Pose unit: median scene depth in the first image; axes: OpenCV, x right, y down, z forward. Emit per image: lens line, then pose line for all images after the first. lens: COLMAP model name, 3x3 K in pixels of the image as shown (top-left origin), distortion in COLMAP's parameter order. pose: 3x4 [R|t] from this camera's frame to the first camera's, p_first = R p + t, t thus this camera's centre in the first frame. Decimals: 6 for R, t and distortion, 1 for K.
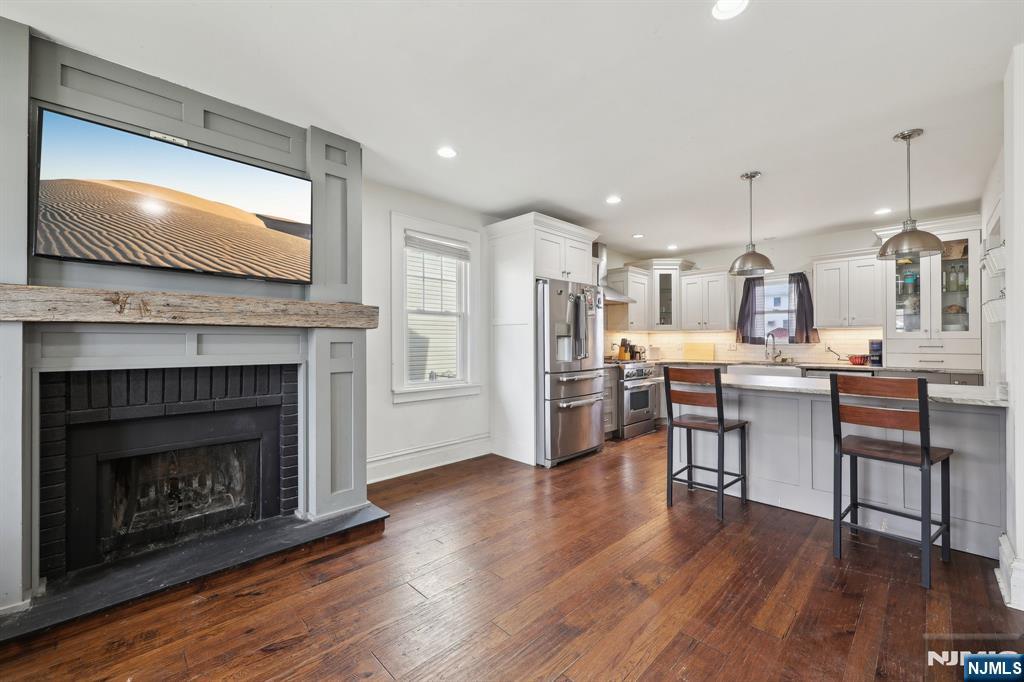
lens RADIAL K [[419.5, 0, 513.8], [0, 419.5, 340.6], [0, 0, 1]] dist [-0.001292, 0.000104]
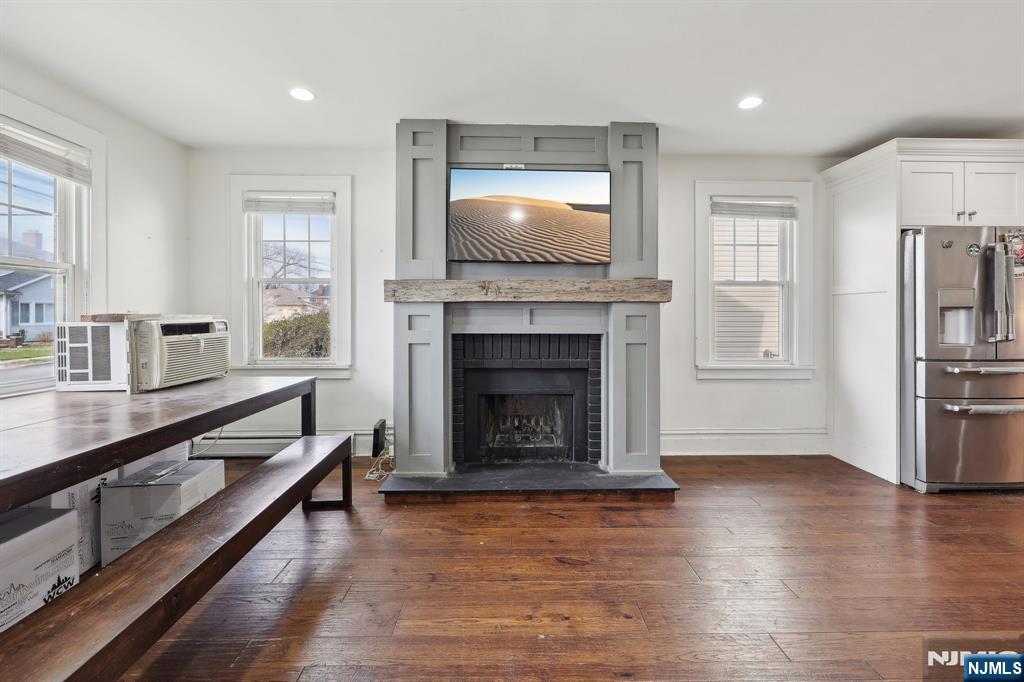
lens RADIAL K [[419.5, 0, 505.6], [0, 419.5, 320.1], [0, 0, 1]] dist [-0.001292, 0.000104]
pose [[0.716454, 0.010767, -0.697551, 0.070064], [-0.000944, 0.999895, 0.014465, 0.000156], [0.697634, -0.009705, 0.716389, -0.003111]]
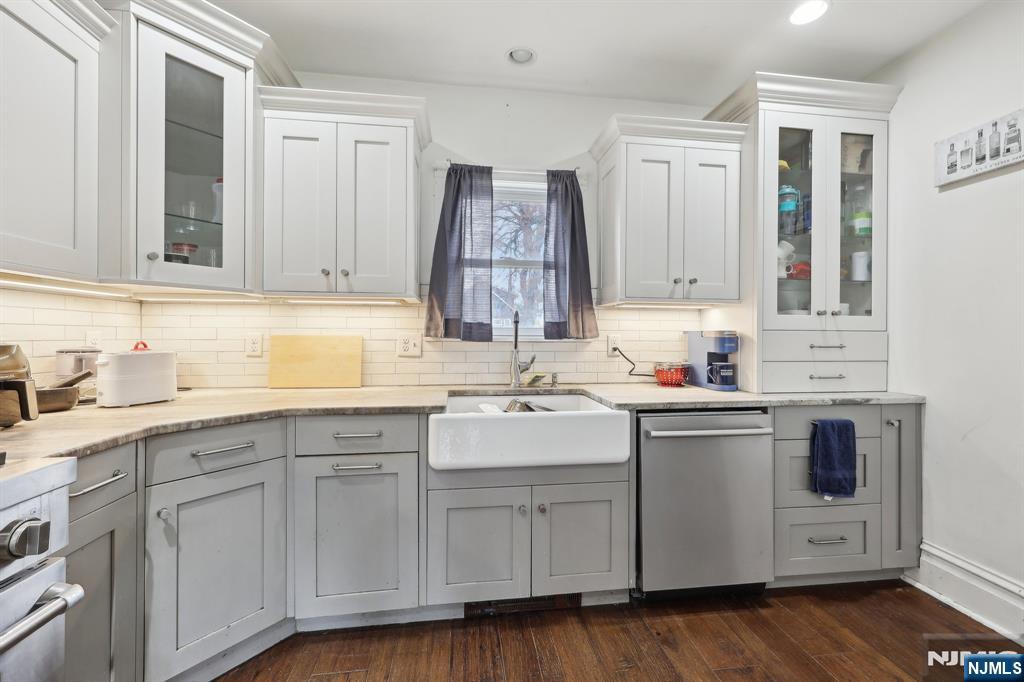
lens RADIAL K [[419.5, 0, 515.0], [0, 419.5, 334.0], [0, 0, 1]] dist [-0.001292, 0.000104]
pose [[0.606375, 0.006241, 0.795155, 0.448843], [-0.007834, 0.999968, -0.001874, 0.003964], [-0.795140, -0.005093, 0.606404, 1.112323]]
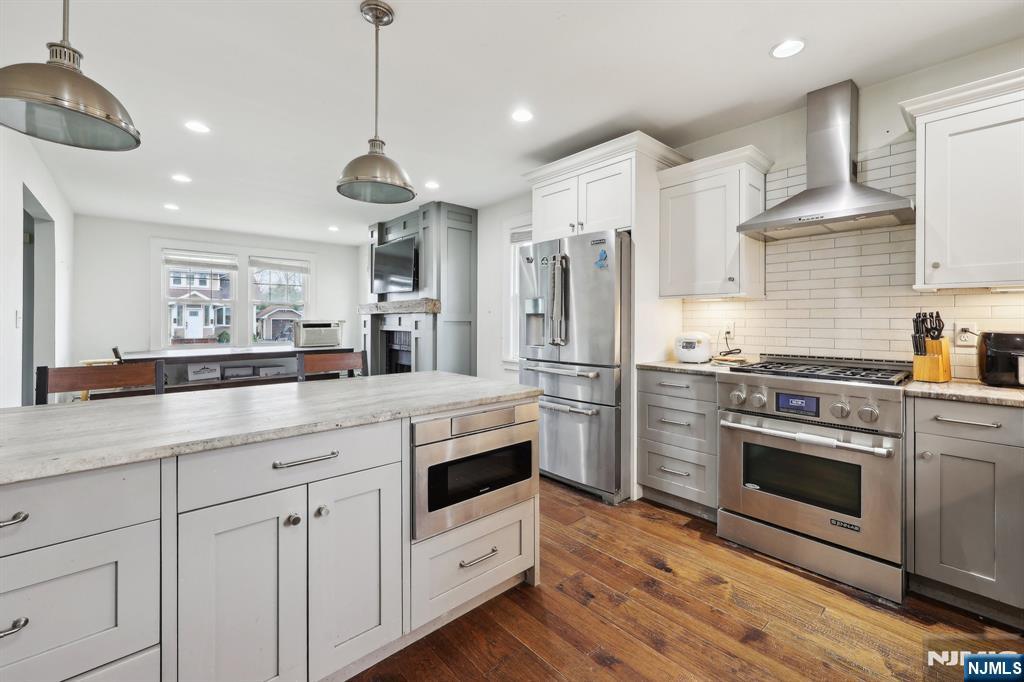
lens RADIAL K [[419.5, 0, 516.4], [0, 419.5, 324.3], [0, 0, 1]] dist [-0.001292, 0.000104]
pose [[-0.051756, 0.008694, -0.998622, 0.959053], [-0.000933, 0.999961, 0.008754, 0.001522], [0.998659, 0.001384, -0.051746, 1.062446]]
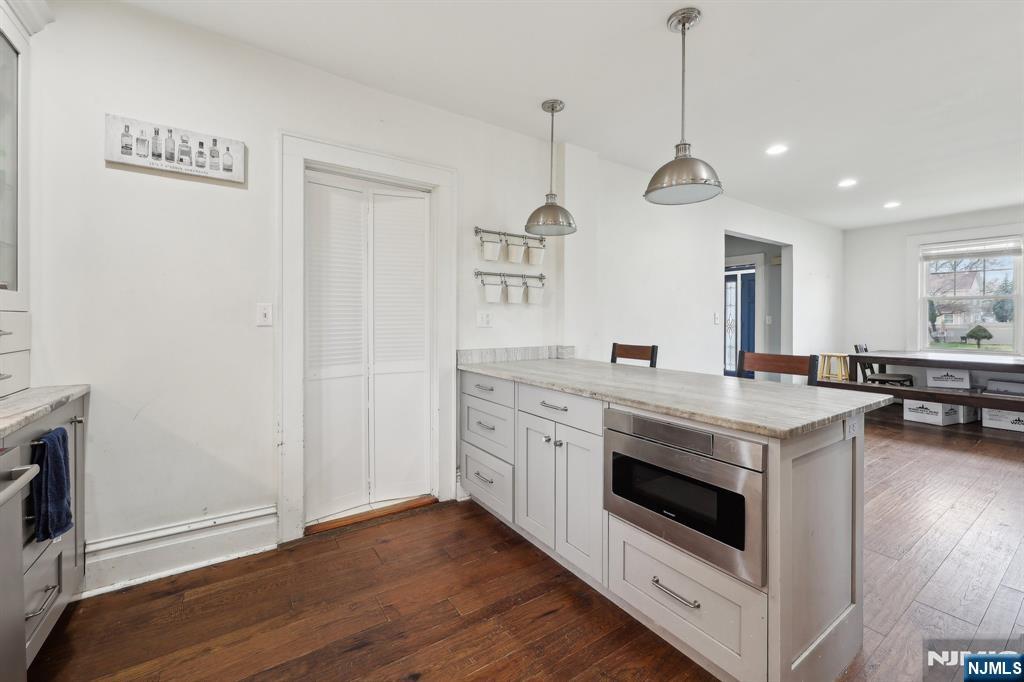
lens RADIAL K [[419.5, 0, 516.8], [0, 419.5, 321.6], [0, 0, 1]] dist [-0.001292, 0.000104]
pose [[-0.983697, -0.001525, 0.179825, 0.604564], [-0.000929, 0.999994, 0.003402, 0.003561], [-0.179829, 0.003180, -0.983693, 1.392418]]
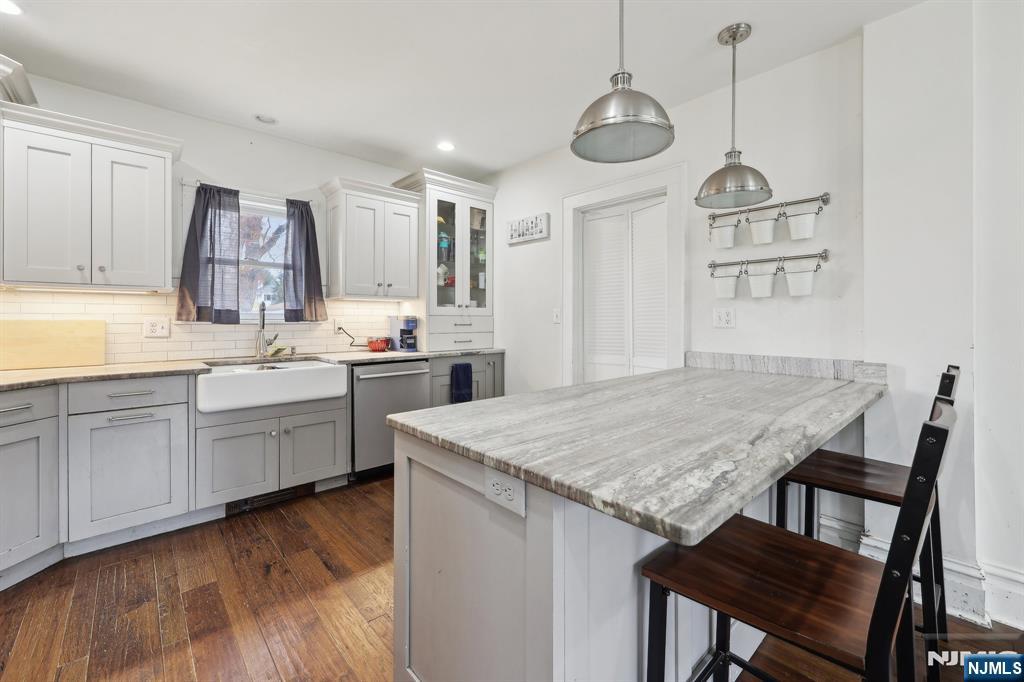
lens RADIAL K [[419.5, 0, 517.9], [0, 419.5, 319.0], [0, 0, 1]] dist [-0.001292, 0.000104]
pose [[0.042030, 0.002253, 0.999114, 0.151410], [-0.002313, 0.999995, -0.002158, 0.004966], [-0.999114, -0.002220, 0.042035, 0.952594]]
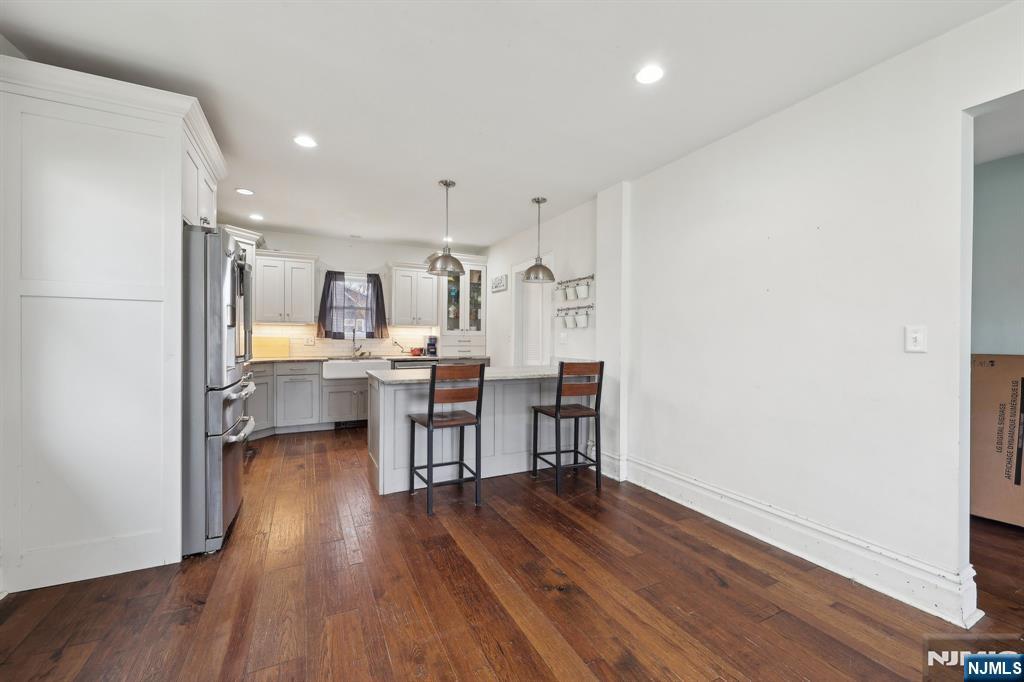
lens RADIAL K [[419.5, 0, 520.1], [0, 419.5, 337.7], [0, 0, 1]] dist [-0.001292, 0.000104]
pose [[0.306581, 0.002737, 0.951841, -0.352829], [-0.010111, 0.999949, 0.000381, 0.000469], [-0.951791, -0.009741, 0.306593, 0.423350]]
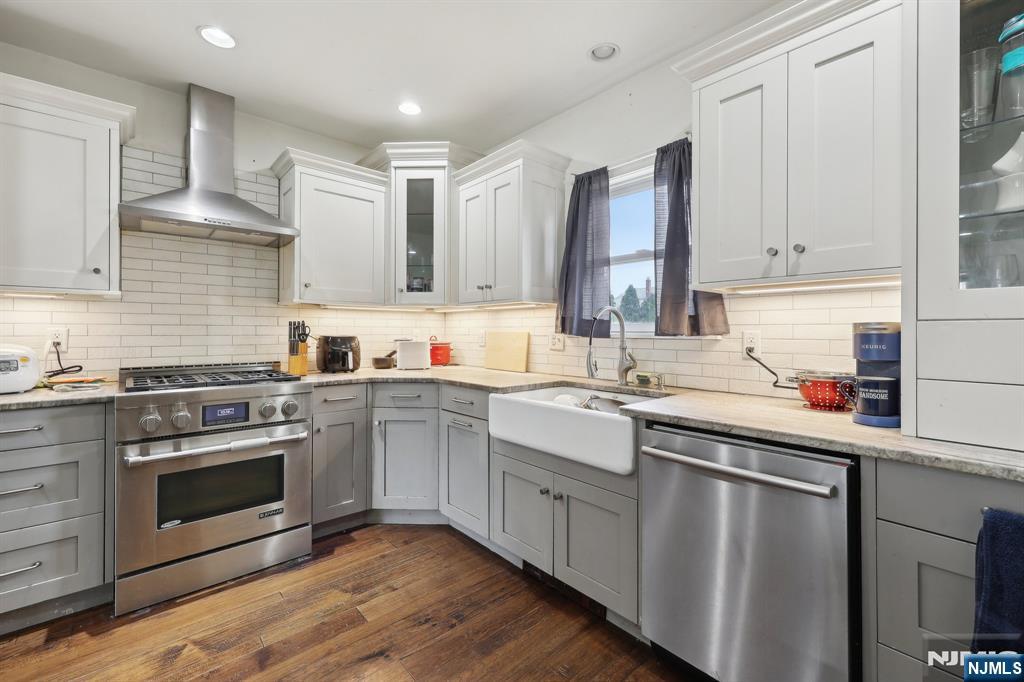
lens RADIAL K [[419.5, 0, 529.4], [0, 419.5, 333.3], [0, 0, 1]] dist [-0.001292, 0.000104]
pose [[0.999361, 0.004699, -0.035423, 0.801573], [-0.004491, 0.999972, 0.005943, 0.003941], [0.035450, -0.005780, 0.999355, 0.893457]]
